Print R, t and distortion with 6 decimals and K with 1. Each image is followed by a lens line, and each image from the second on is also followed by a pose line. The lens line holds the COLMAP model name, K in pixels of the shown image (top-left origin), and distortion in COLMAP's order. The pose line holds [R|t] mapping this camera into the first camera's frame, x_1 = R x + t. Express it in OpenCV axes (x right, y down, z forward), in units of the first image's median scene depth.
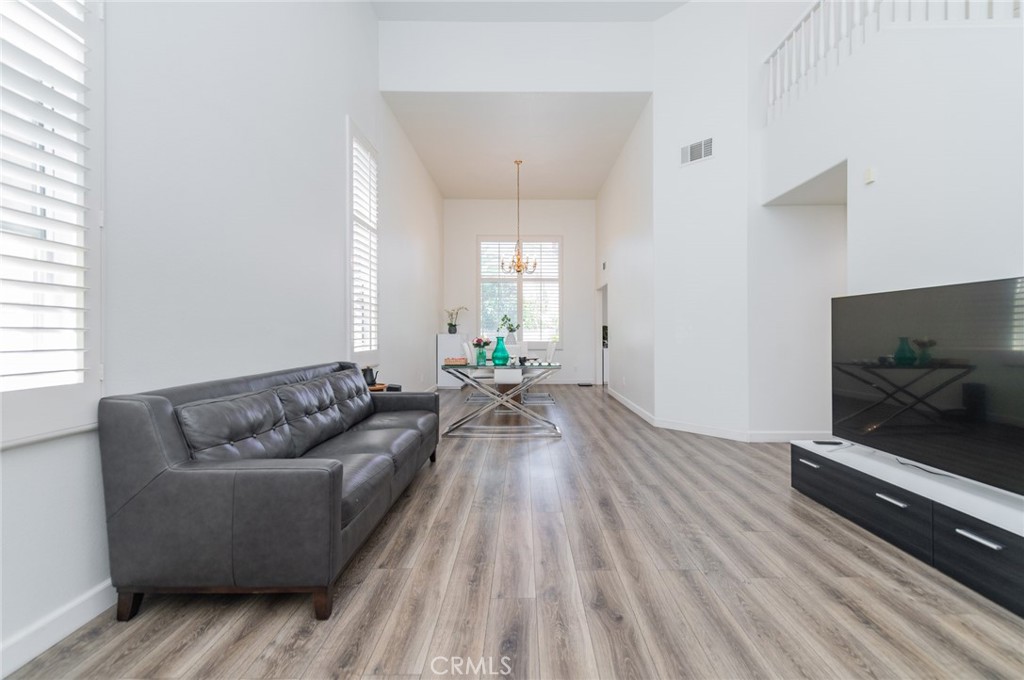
lens RADIAL K [[405.3, 0, 522.5], [0, 405.3, 332.0], [0, 0, 1]] dist [0.020803, -0.007664]
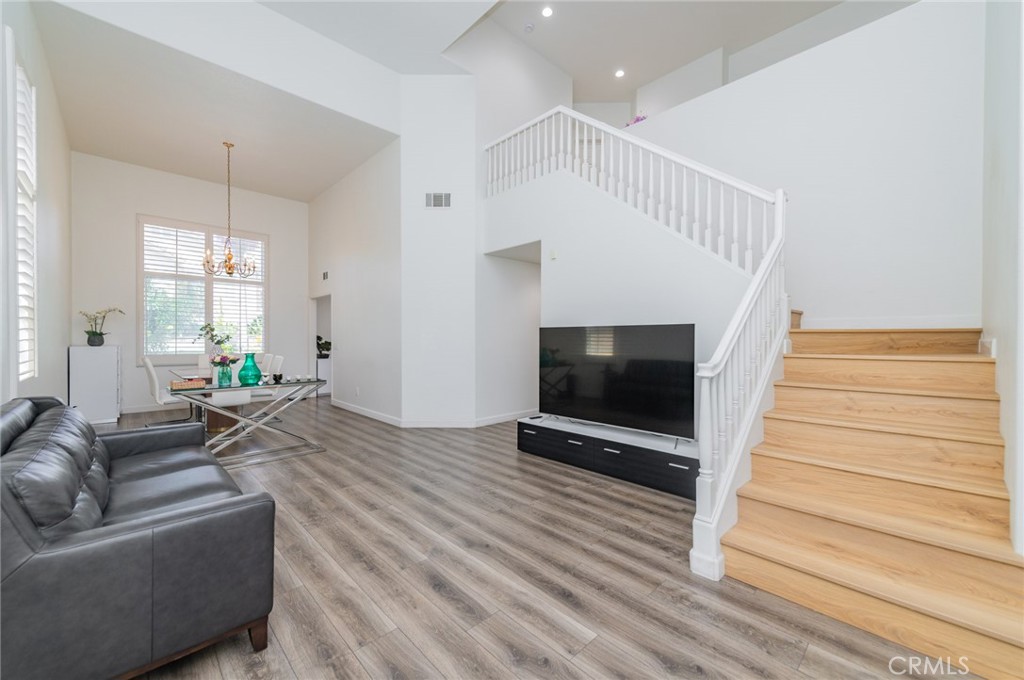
lens RADIAL K [[406.3, 0, 513.8], [0, 406.3, 340.6], [0, 0, 1]] dist [0.019943, -0.007358]
pose [[0.722401, -0.000385, 0.691474, -0.447672], [-0.005369, 0.999967, 0.006166, -0.042204], [-0.691454, -0.008167, 0.722375, -0.093339]]
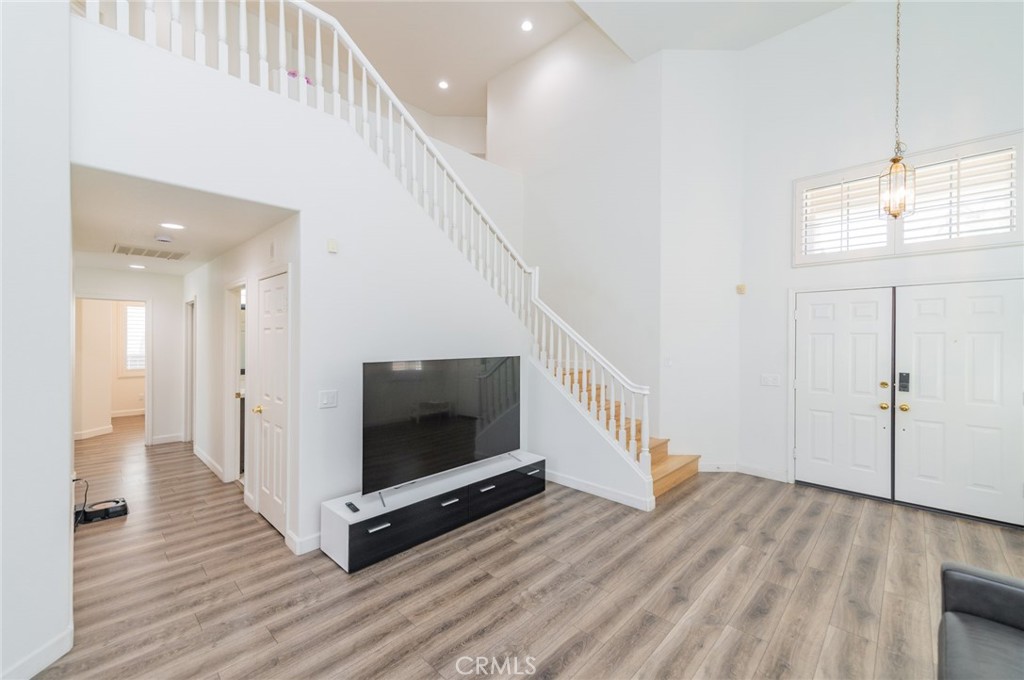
lens RADIAL K [[406.3, 0, 513.8], [0, 406.3, 340.6], [0, 0, 1]] dist [0.019943, -0.007358]
pose [[-0.720096, -0.002839, 0.693869, -0.242838], [-0.004848, 0.999988, -0.000939, -0.145469], [-0.693858, -0.004040, -0.720101, 1.553700]]
